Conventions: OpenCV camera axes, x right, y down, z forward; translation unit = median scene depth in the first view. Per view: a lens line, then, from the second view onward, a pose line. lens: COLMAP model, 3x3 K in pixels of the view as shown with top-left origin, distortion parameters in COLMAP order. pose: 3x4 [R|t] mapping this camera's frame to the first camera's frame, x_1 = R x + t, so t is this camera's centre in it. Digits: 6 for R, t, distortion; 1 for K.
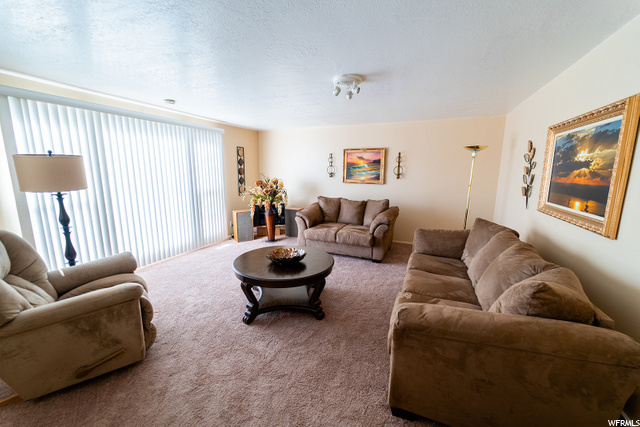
lens RADIAL K [[255.2, 0, 320.2], [0, 255.2, 213.2], [0, 0, 1]] dist [-0.000141, 0.000017]
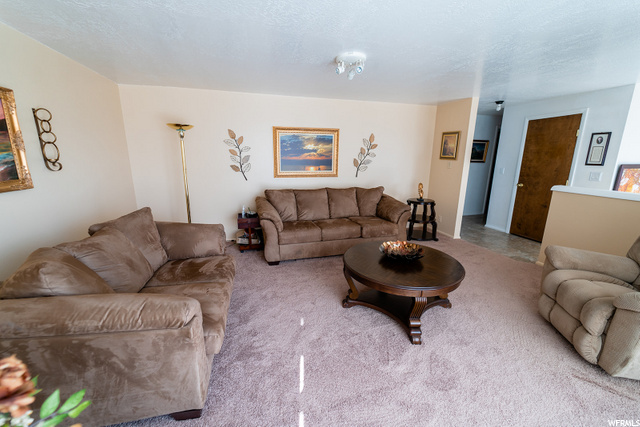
lens RADIAL K [[255.2, 0, 319.2], [0, 255.2, 213.6], [0, 0, 1]] dist [-0.000141, 0.000017]
pose [[-0.595365, -0.180673, 0.782878, -0.958767], [0.125950, 0.941355, 0.313029, -0.385572], [-0.793522, 0.284970, -0.537694, 2.454294]]
